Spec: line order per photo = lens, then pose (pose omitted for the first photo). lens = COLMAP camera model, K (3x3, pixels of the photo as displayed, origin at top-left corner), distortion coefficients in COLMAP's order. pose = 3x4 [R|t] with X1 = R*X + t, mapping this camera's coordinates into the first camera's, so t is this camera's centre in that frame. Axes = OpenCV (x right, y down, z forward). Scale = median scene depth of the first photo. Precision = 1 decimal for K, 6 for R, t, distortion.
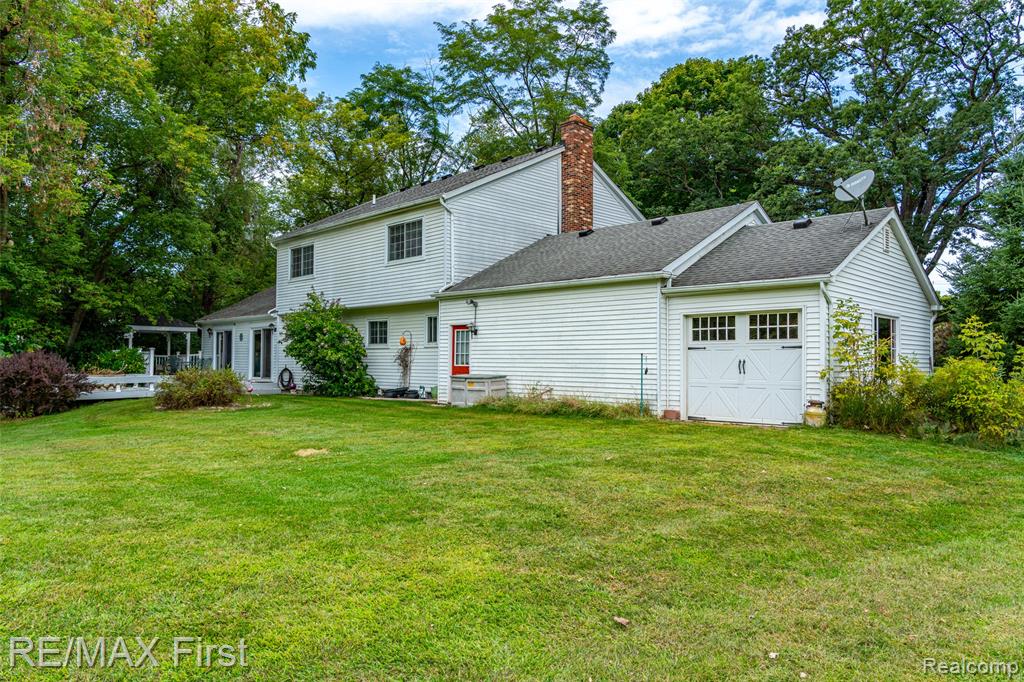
lens RADIAL K [[706.0, 0, 510.5], [0, 706.0, 343.8], [0, 0, 1]] dist [-0.024342, 0.007642]
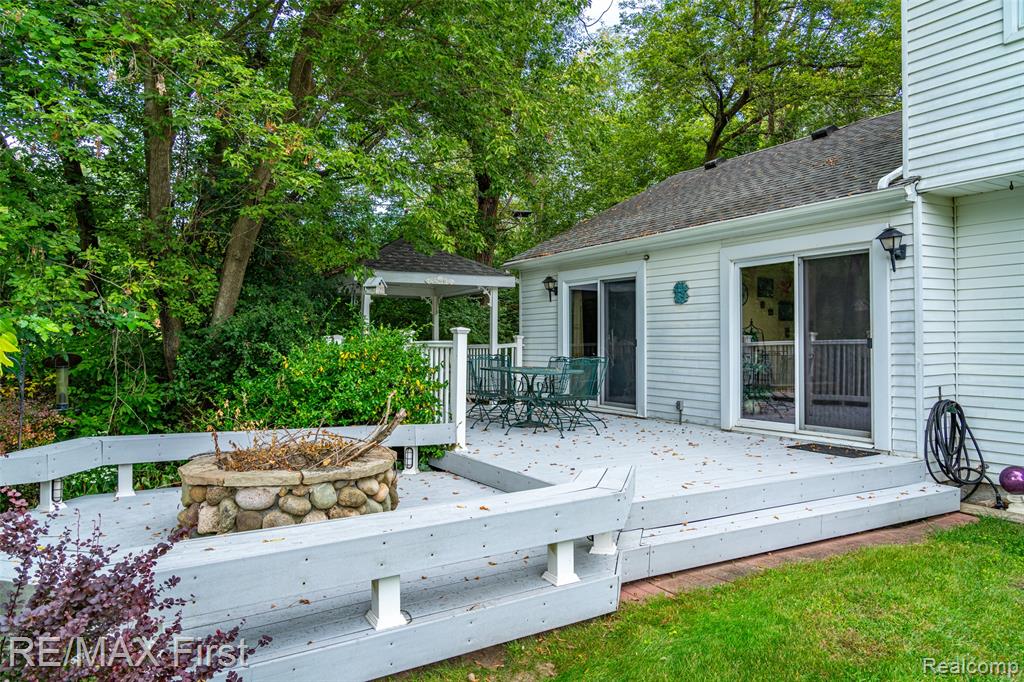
lens RADIAL K [[706.0, 0, 510.5], [0, 706.0, 343.8], [0, 0, 1]] dist [-0.024342, 0.007642]
pose [[0.968536, -0.007511, -0.248761, -0.380752], [0.014491, 0.999551, 0.026238, 0.004789], [0.248452, -0.029017, 0.968209, 0.663715]]
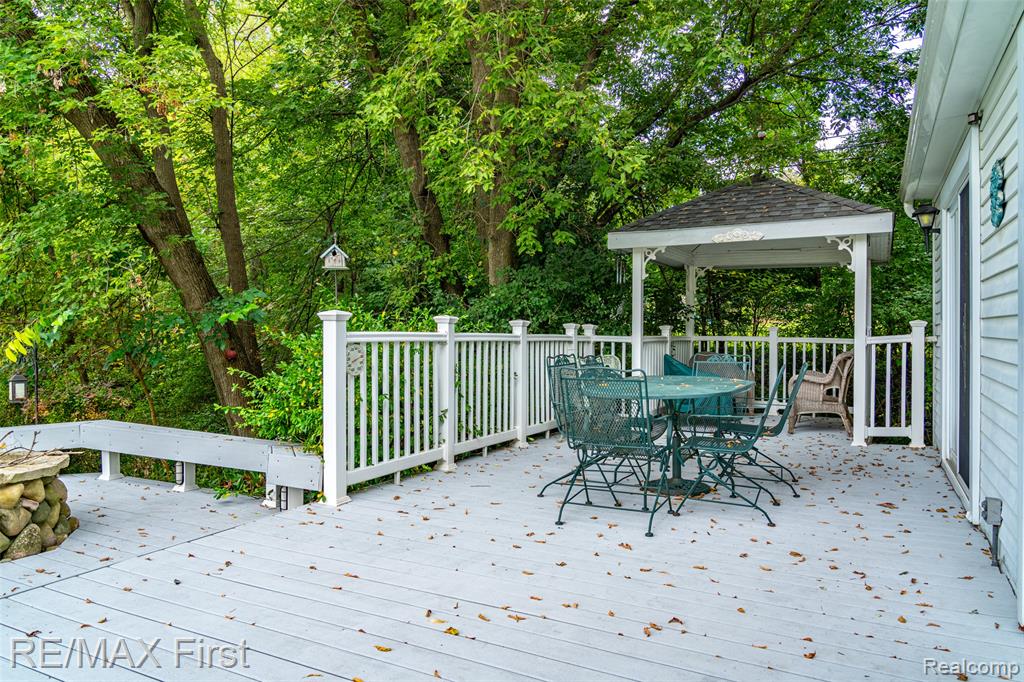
lens RADIAL K [[706.0, 0, 510.5], [0, 706.0, 343.8], [0, 0, 1]] dist [-0.024342, 0.007642]
pose [[0.307981, 0.012413, -0.951312, -0.299332], [0.027380, 0.999385, 0.021905, 0.010365], [0.950998, -0.032793, 0.307452, 0.895450]]
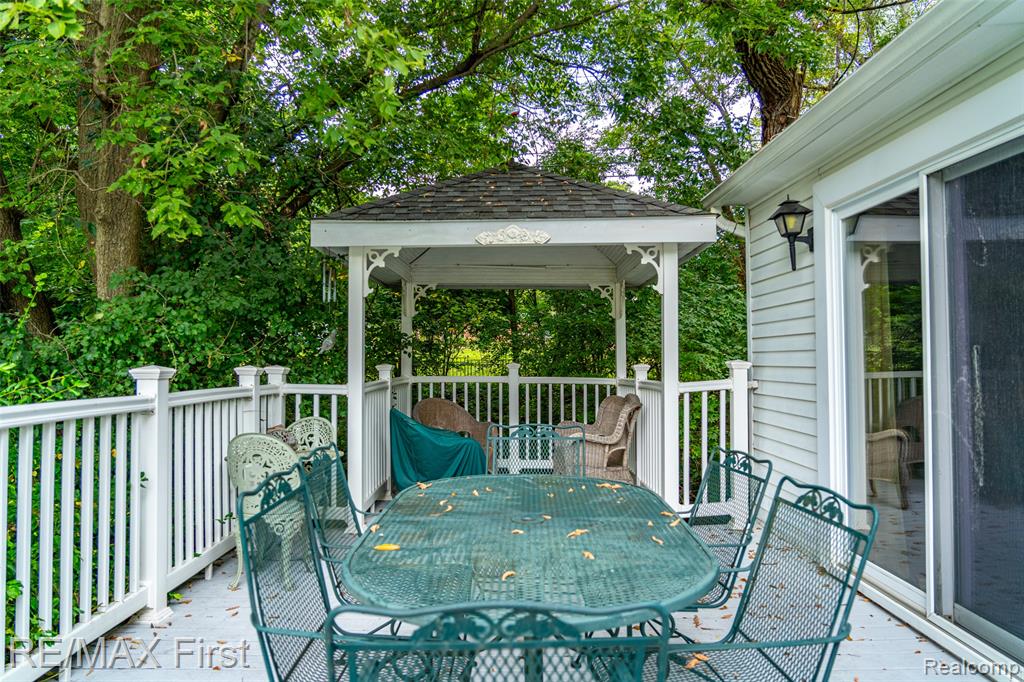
lens RADIAL K [[718.3, 0, 512.4], [0, 718.3, 336.3], [0, 0, 1]] dist [-0.025794, 0.003991]
pose [[0.711968, -0.027162, -0.701686, -0.397954], [0.027572, 0.999562, -0.010716, 0.005353], [0.701670, -0.011718, 0.712405, 0.928941]]
